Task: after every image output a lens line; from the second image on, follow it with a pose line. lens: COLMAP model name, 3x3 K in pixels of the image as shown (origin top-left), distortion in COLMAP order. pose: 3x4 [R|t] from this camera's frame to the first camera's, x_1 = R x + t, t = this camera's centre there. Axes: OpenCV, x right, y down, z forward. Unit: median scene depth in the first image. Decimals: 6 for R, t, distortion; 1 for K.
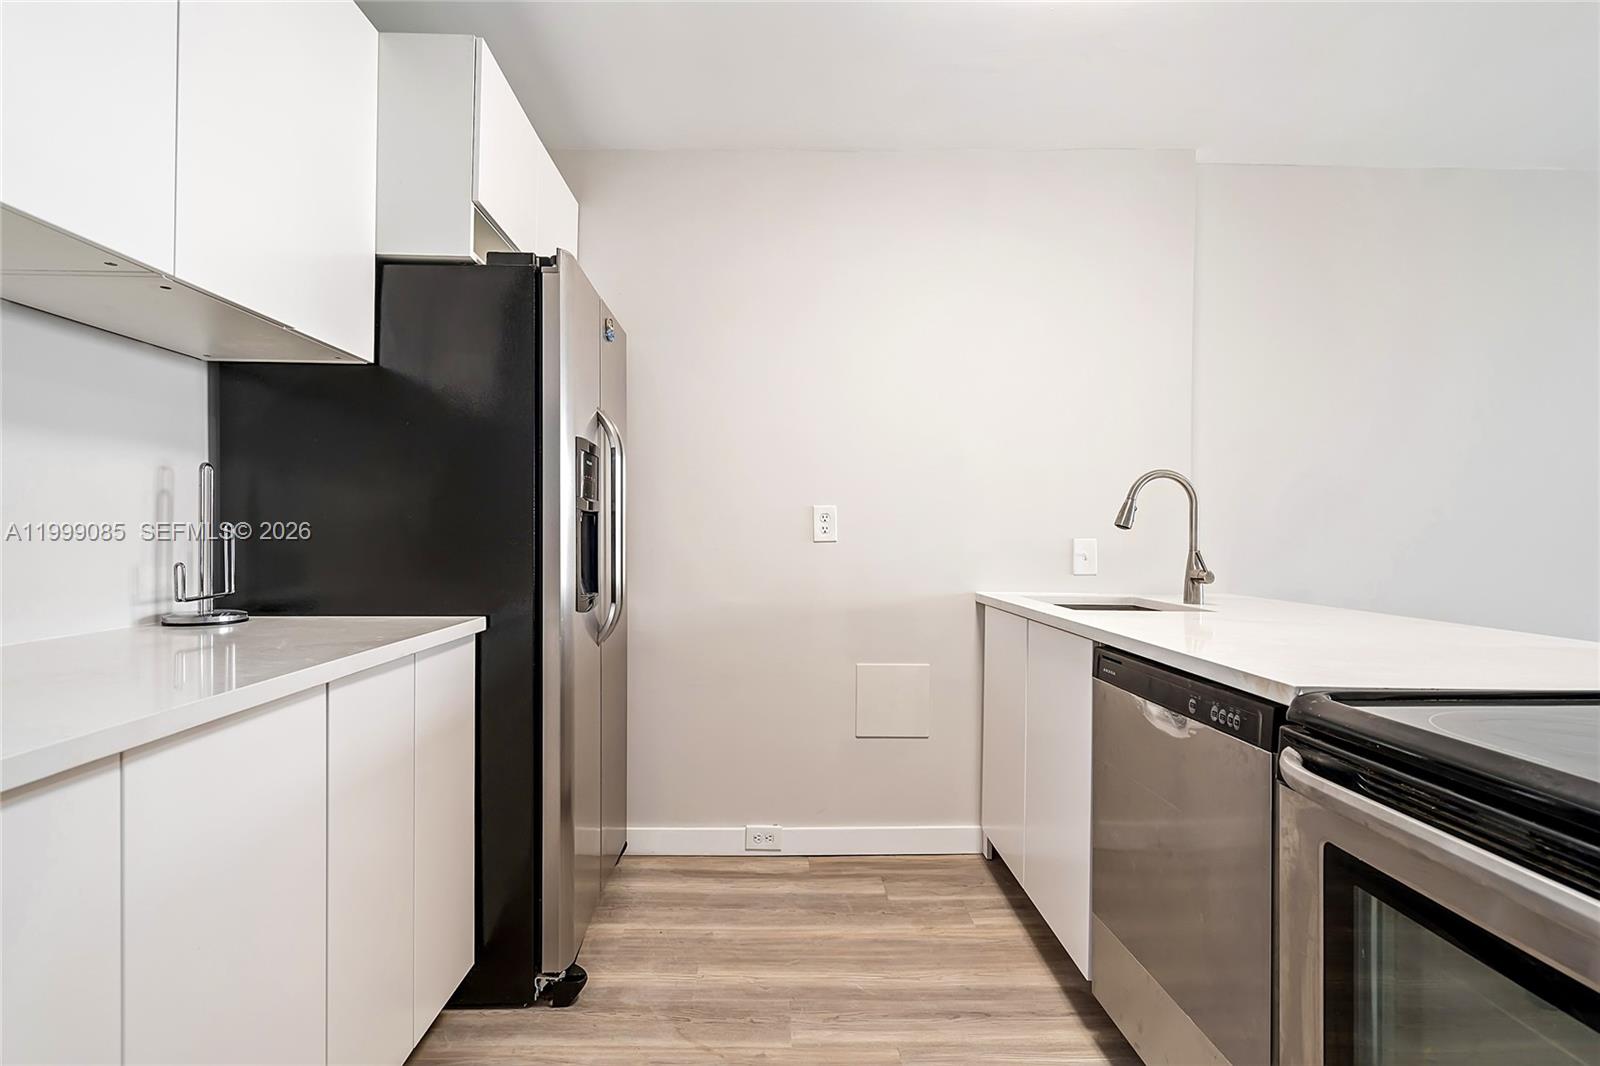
lens RADIAL K [[797.0, 0, 798.1], [0, 797.0, 531.5], [0, 0, 1]] dist [0.001416, -0.000636]
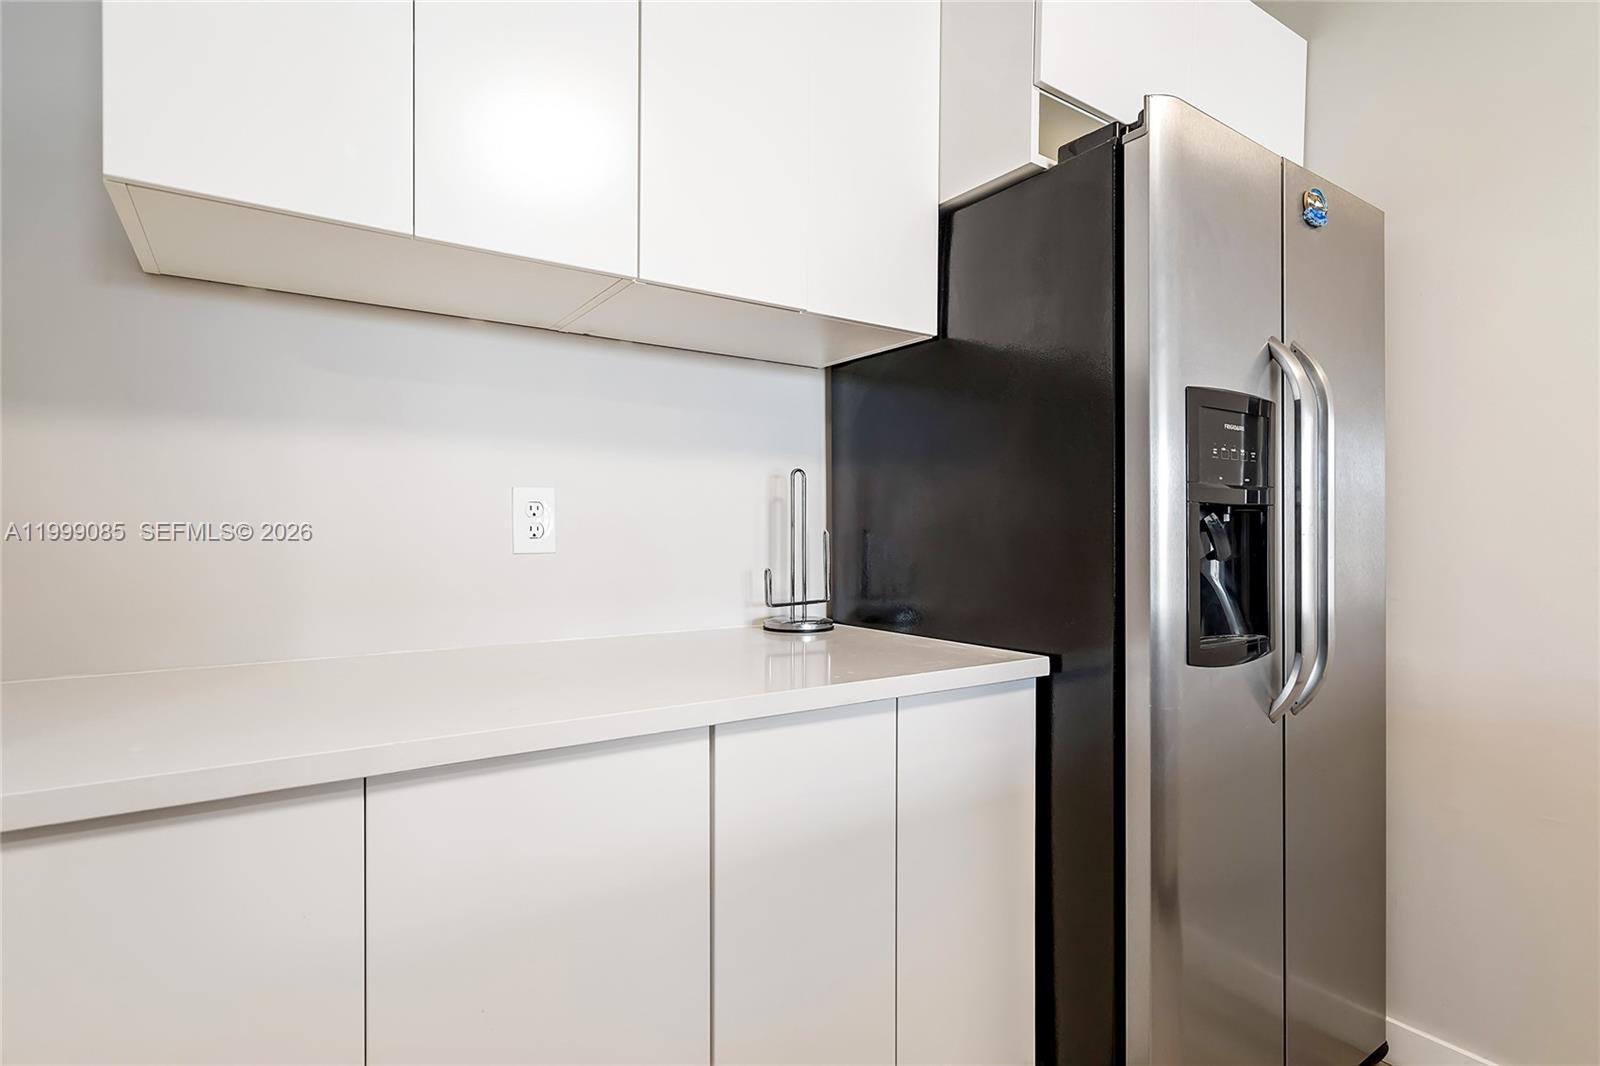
lens RADIAL K [[797.0, 0, 797.3], [0, 797.0, 534.5], [0, 0, 1]] dist [0.001416, -0.000636]
pose [[0.533721, -0.000221, -0.845661, 0.094326], [0.004869, 0.999984, 0.002811, -0.006332], [0.845647, -0.005618, 0.533714, 0.429817]]
